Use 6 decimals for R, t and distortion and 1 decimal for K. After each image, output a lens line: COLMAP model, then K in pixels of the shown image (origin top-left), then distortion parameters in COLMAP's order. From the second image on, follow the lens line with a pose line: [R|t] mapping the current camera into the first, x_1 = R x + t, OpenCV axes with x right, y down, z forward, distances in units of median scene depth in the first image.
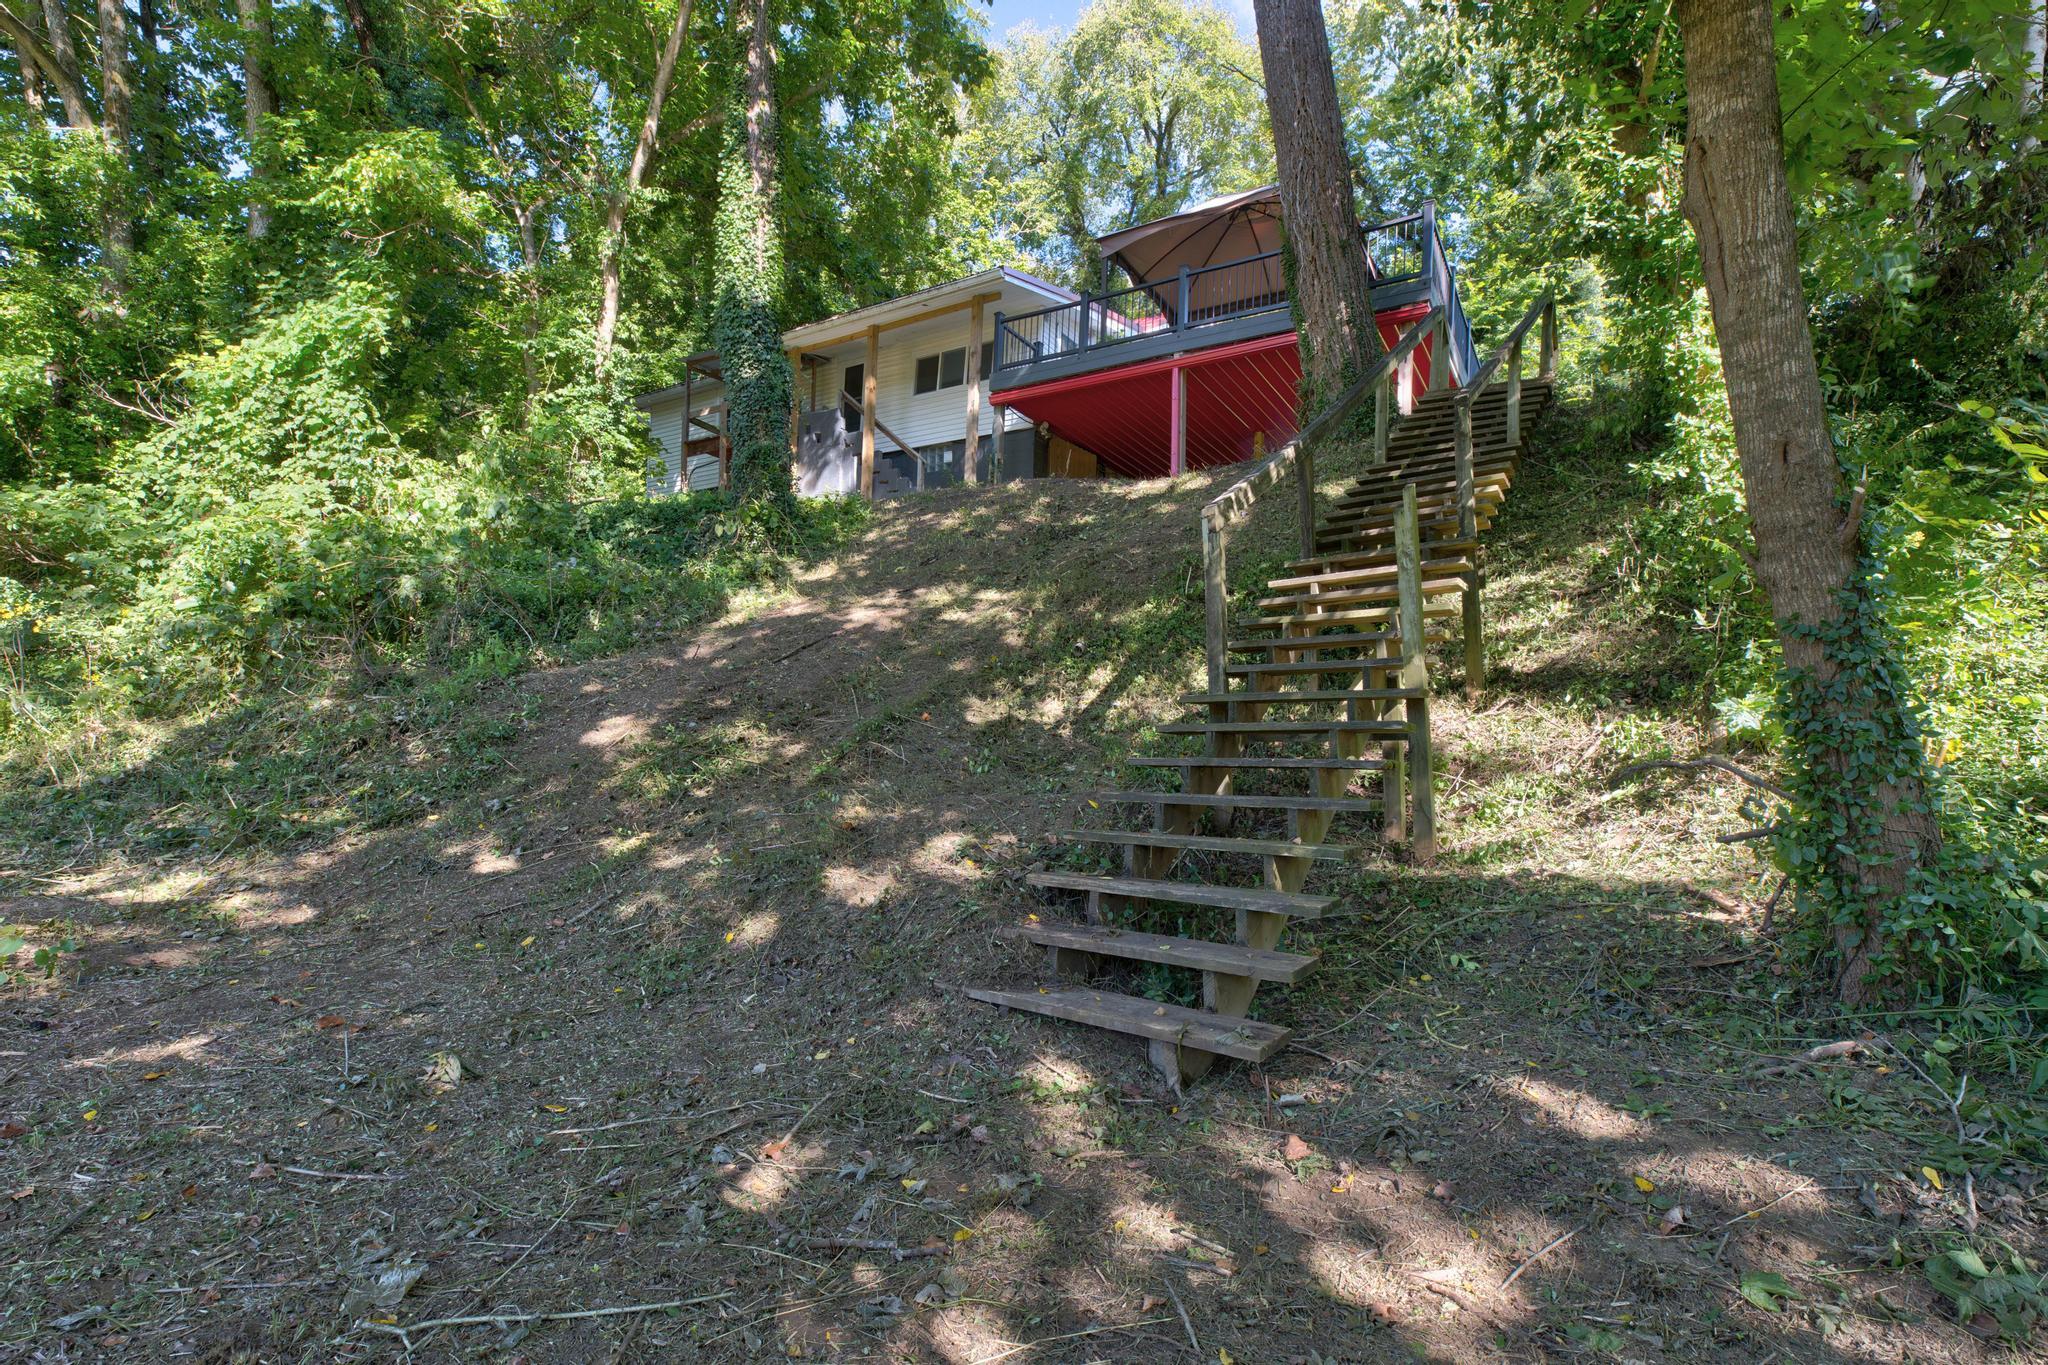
lens RADIAL K [[924.8, 0, 1020.0], [0, 924.8, 690.7], [0, 0, 1]] dist [0.003078, 0.000705]
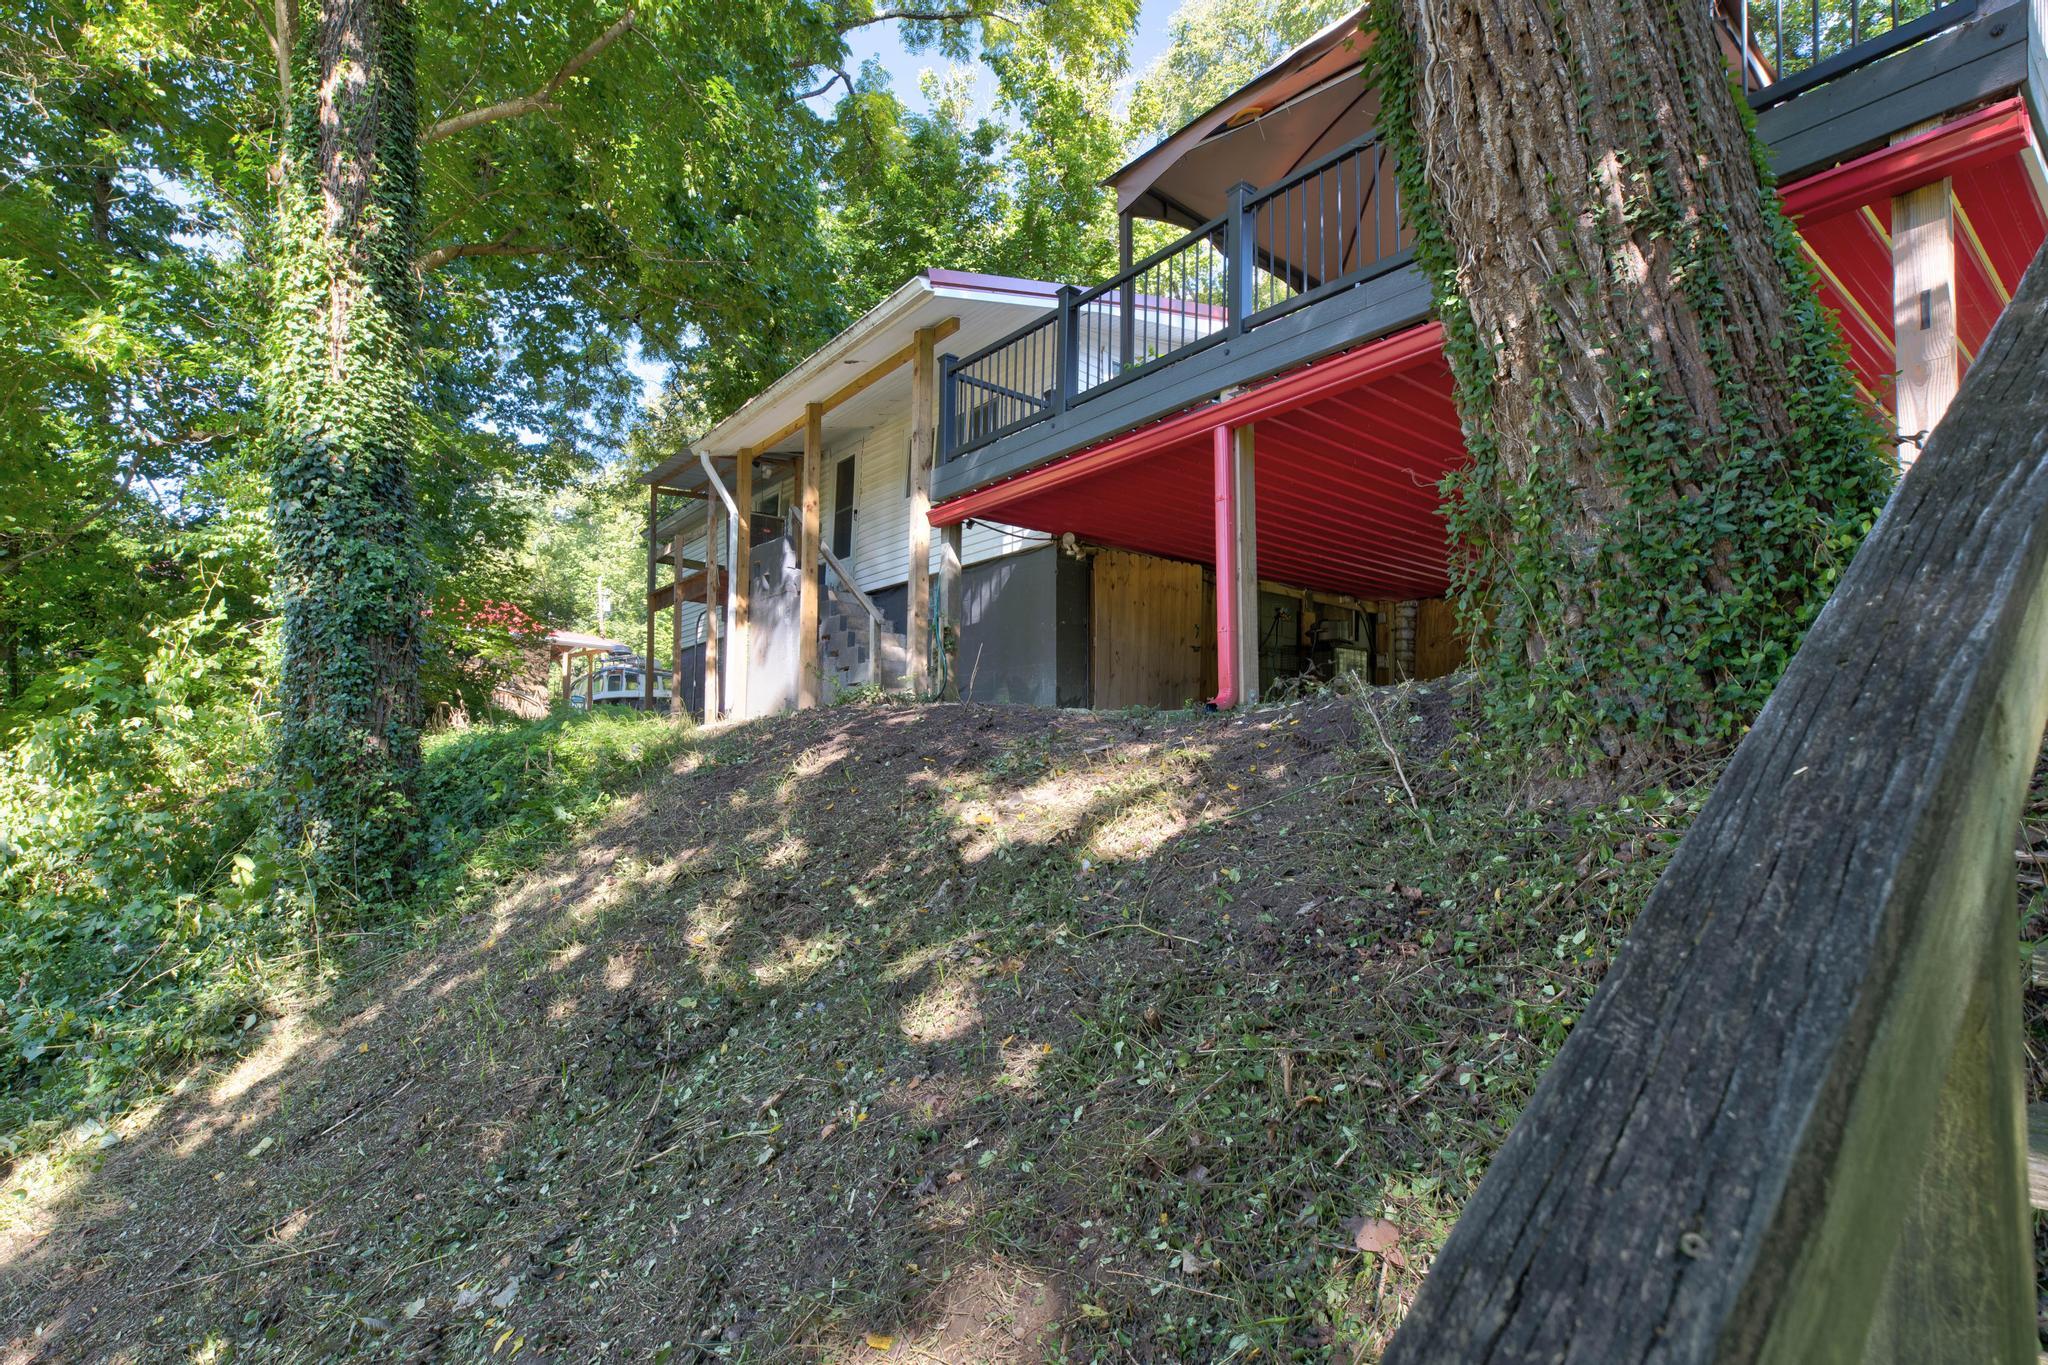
lens RADIAL K [[924.8, 0, 1026.8], [0, 924.8, 677.9], [0, 0, 1]] dist [0.003078, 0.000705]
pose [[0.938990, -0.052827, -0.339864, 0.248210], [0.042794, 0.998400, -0.036954, -0.247243], [0.341273, 0.020156, 0.939748, 0.637848]]
